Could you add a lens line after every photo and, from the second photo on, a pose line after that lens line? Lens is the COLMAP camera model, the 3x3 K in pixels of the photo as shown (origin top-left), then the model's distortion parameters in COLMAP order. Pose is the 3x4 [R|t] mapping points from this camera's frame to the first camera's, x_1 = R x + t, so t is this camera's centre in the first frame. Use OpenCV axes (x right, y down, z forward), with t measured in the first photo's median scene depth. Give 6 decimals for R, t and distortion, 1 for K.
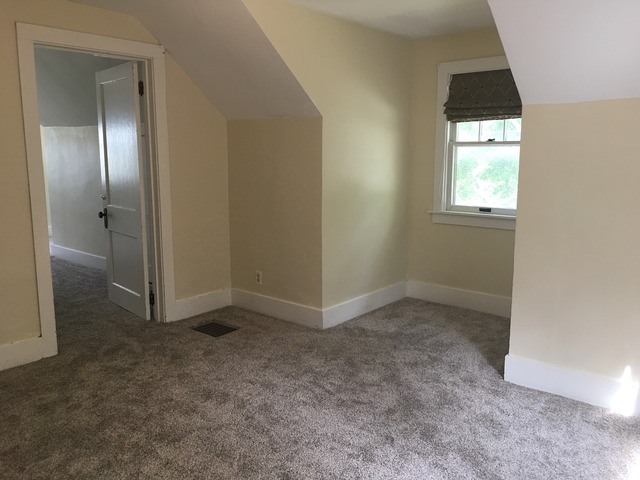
lens RADIAL K [[546.1, 0, 316.3], [0, 546.1, 242.8], [0, 0, 1]] dist [0.014950, -0.016082]
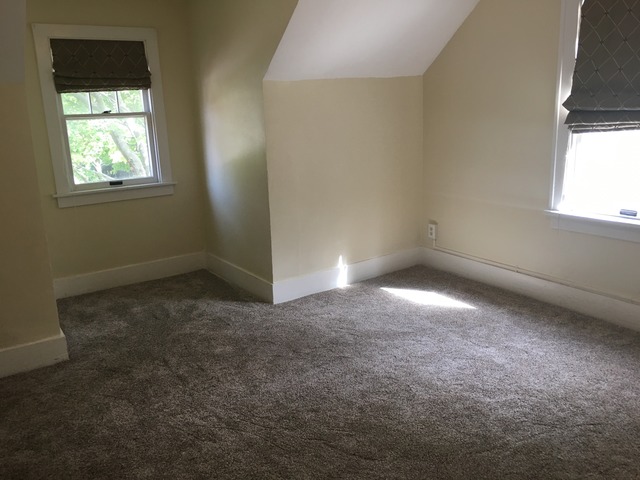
lens RADIAL K [[546.1, 0, 317.3], [0, 546.1, 236.6], [0, 0, 1]] dist [0.014950, -0.016082]
pose [[0.252359, -0.230629, 0.939747, -0.581226], [0.199362, 0.962737, 0.182735, -0.079547], [-0.946874, 0.141235, 0.288934, 0.403863]]
